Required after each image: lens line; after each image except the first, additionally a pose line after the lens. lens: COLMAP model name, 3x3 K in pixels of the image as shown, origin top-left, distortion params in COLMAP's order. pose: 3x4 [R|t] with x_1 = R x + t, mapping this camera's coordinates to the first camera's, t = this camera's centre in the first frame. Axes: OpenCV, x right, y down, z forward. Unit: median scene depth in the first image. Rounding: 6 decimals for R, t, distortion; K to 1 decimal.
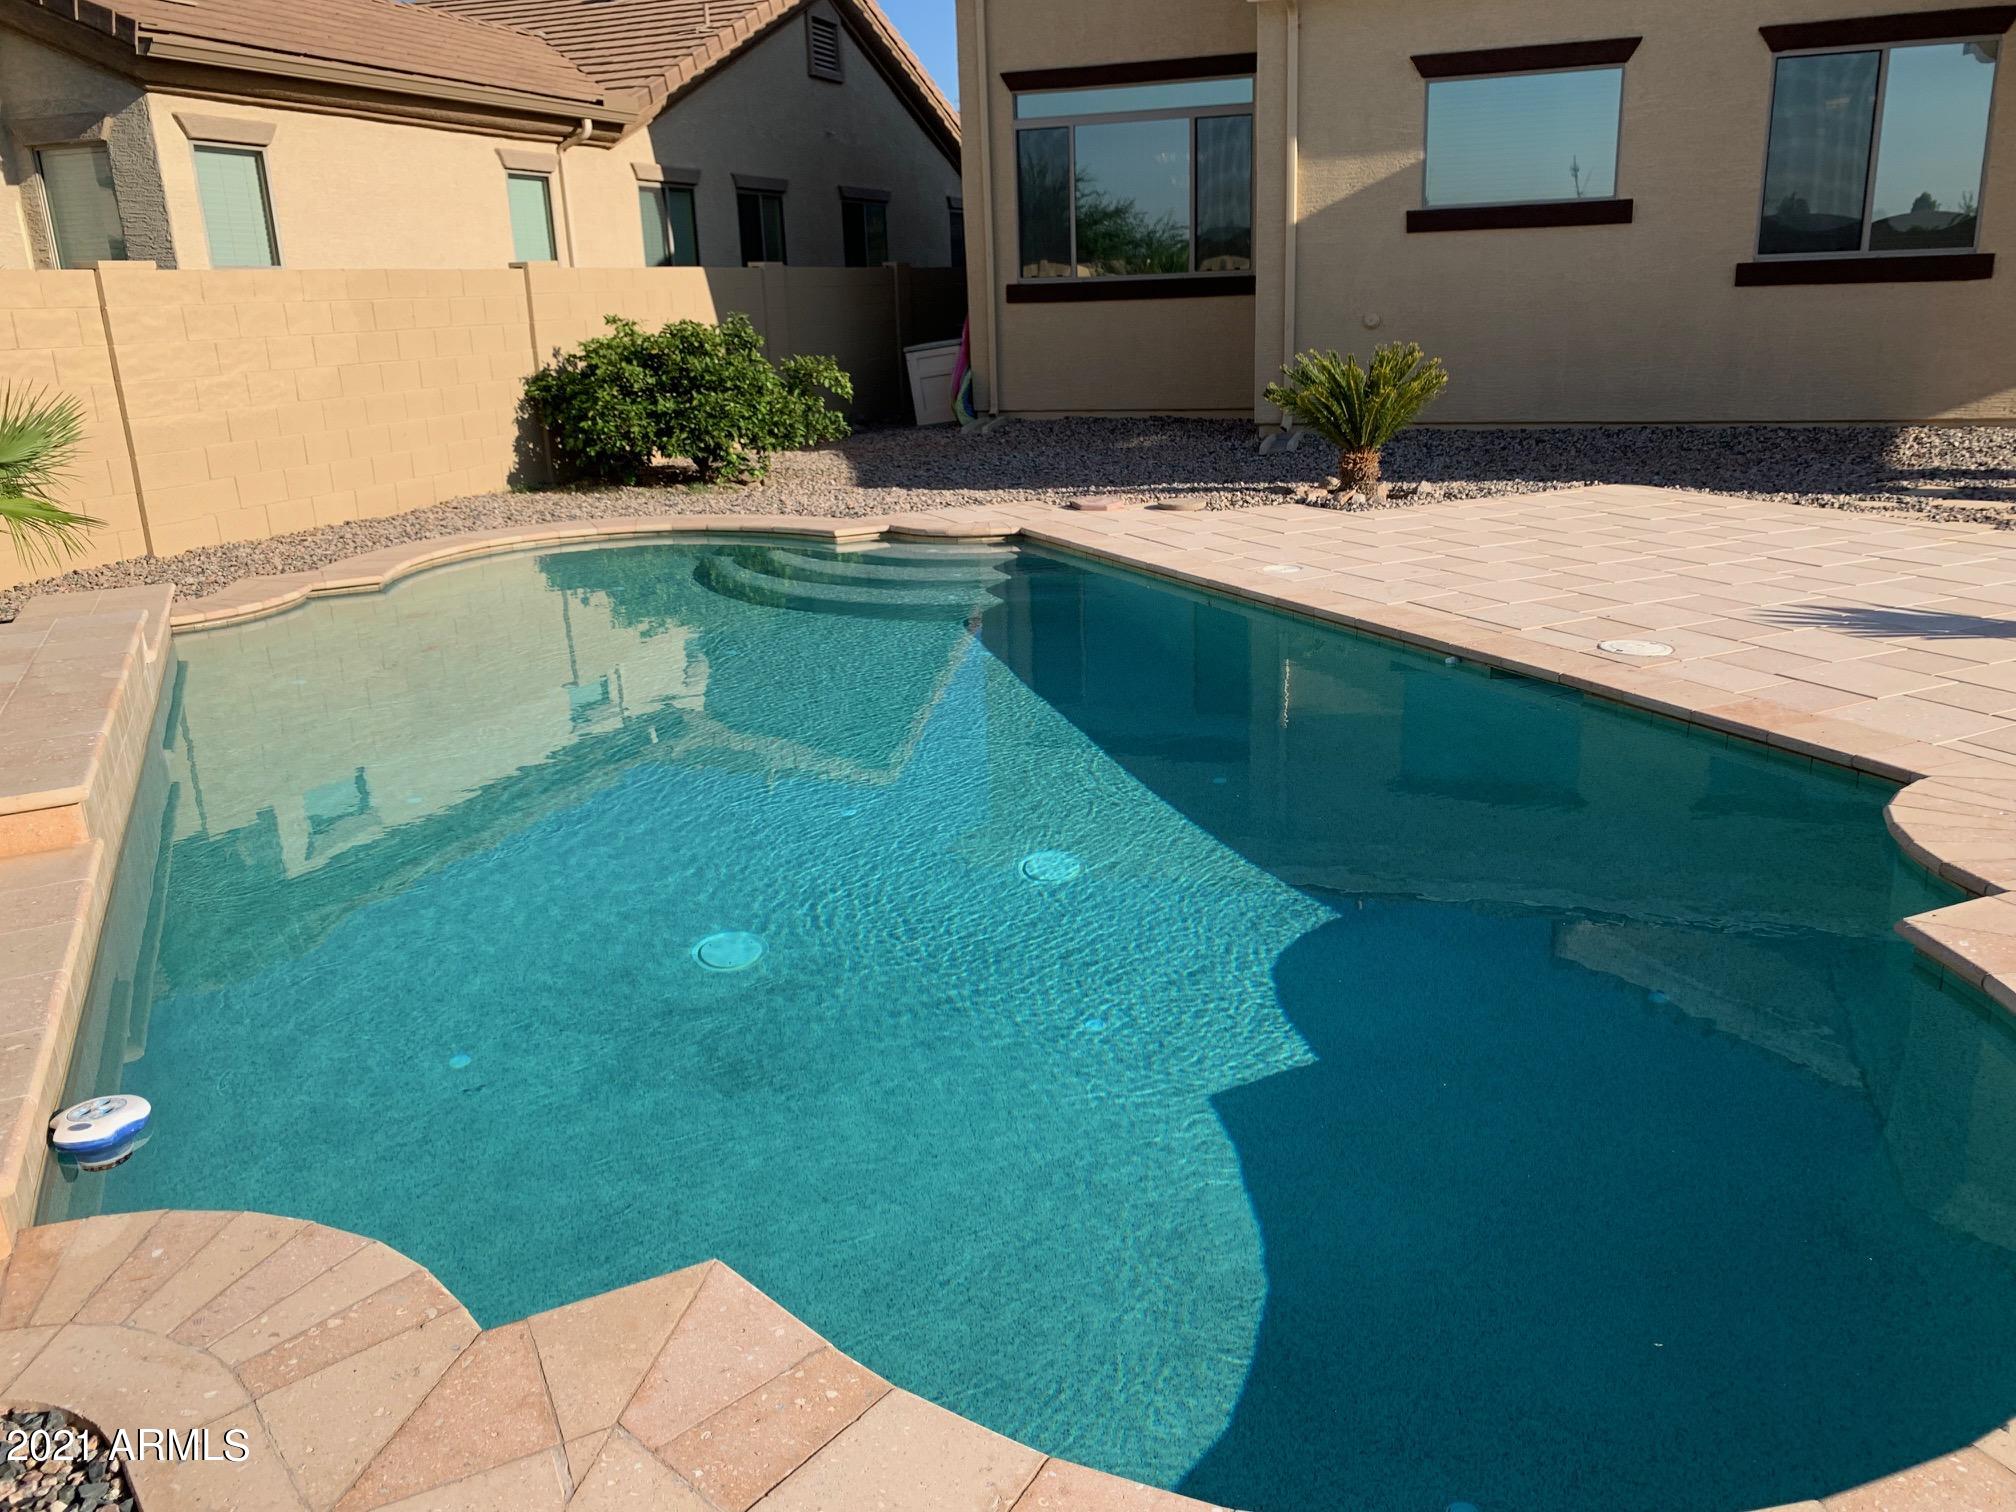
lens RADIAL K [[1531.9, 0, 1011.5], [0, 1531.9, 748.8], [0, 0, 1]] dist [0.039823, -0.043875]
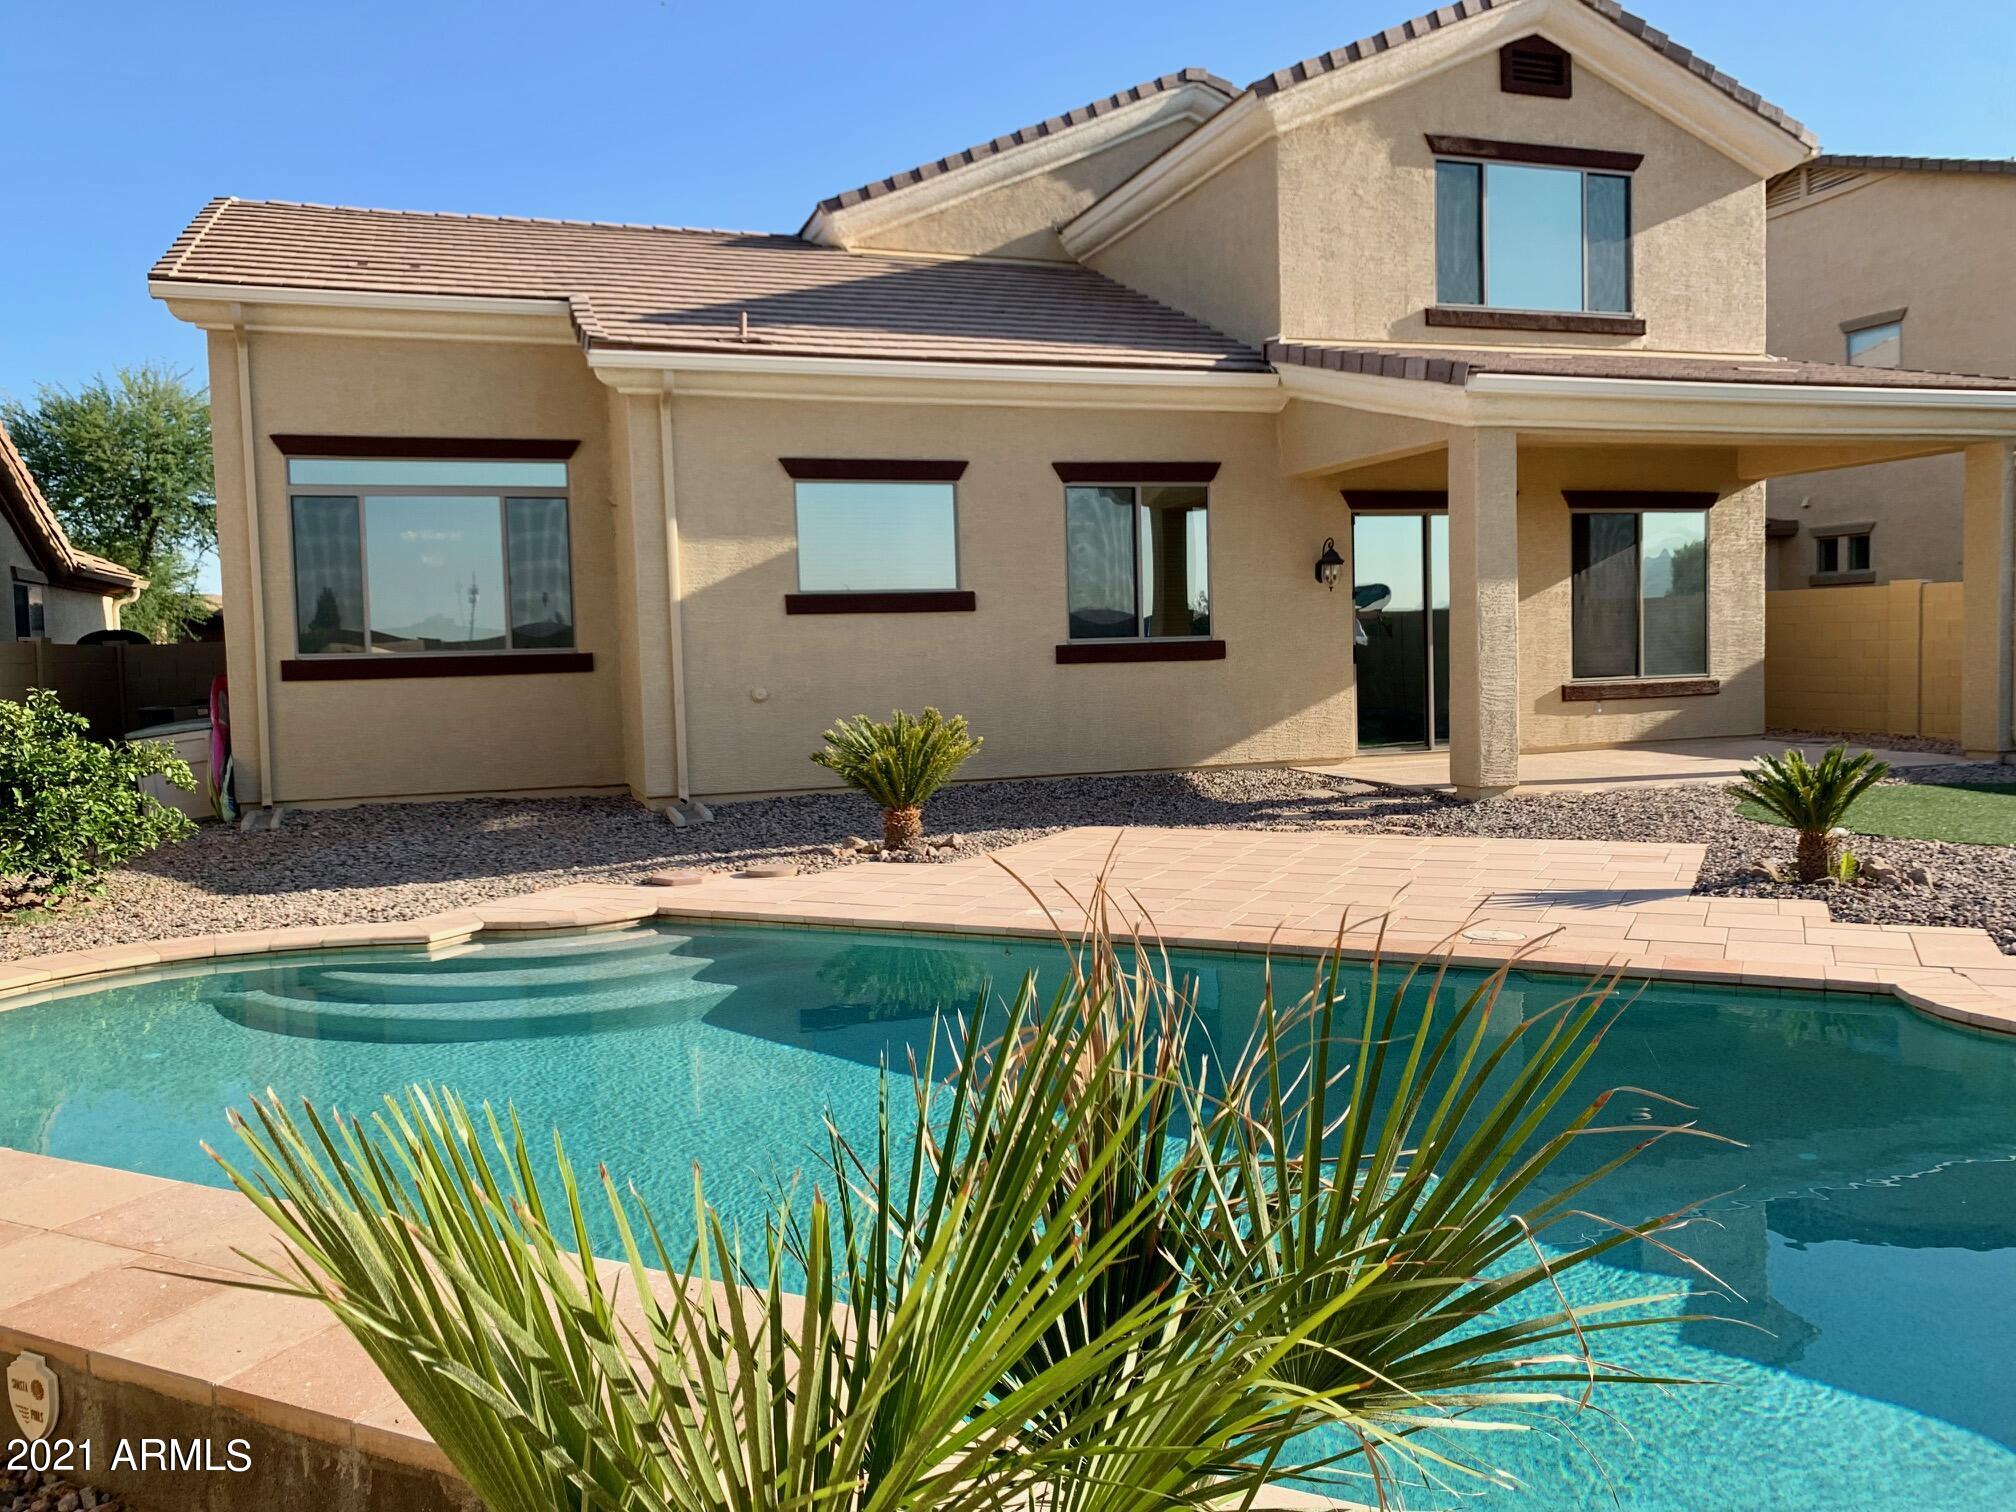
lens RADIAL K [[1539.1, 0, 1025.9], [0, 1539.1, 746.5], [0, 0, 1]] dist [0.045997, -0.040861]
pose [[0.778380, -0.027122, 0.627207, -0.361212], [0.182296, 0.965784, -0.184471, -0.029128], [-0.600743, 0.257926, 0.756691, 0.163607]]
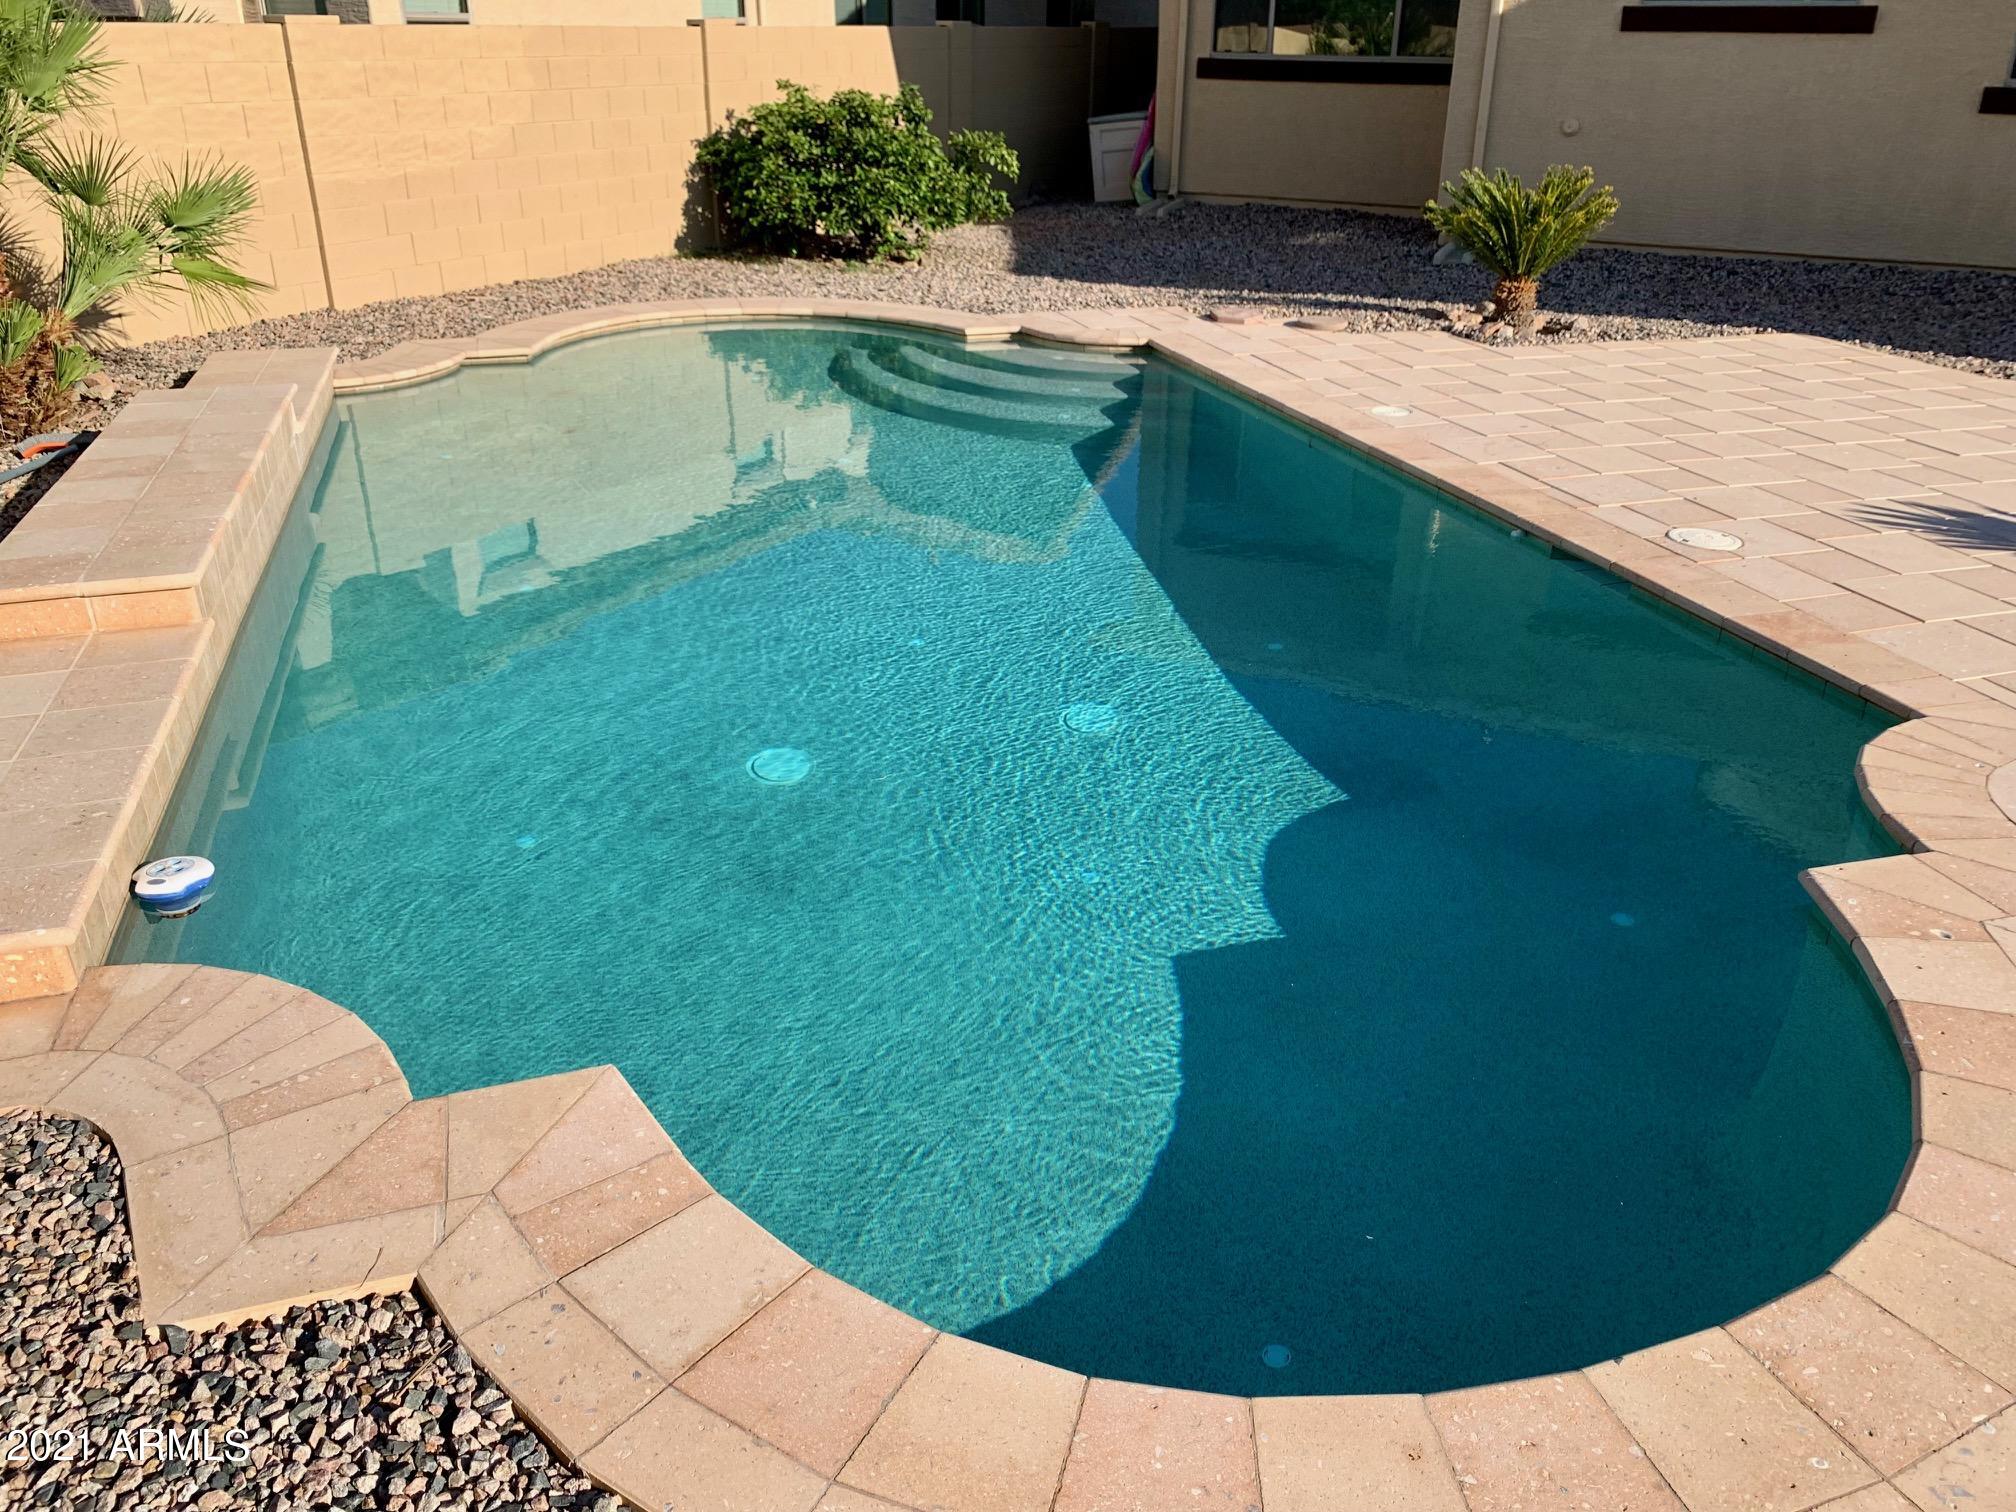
lens RADIAL K [[1539.9, 0, 1012.9], [0, 1539.9, 730.8], [0, 0, 1]] dist [0.013323, -0.006291]
pose [[0.988451, 0.100449, -0.113470, 0.054180], [-0.083531, 0.985884, 0.145104, -0.029877], [0.126443, -0.133950, 0.982888, -0.025301]]
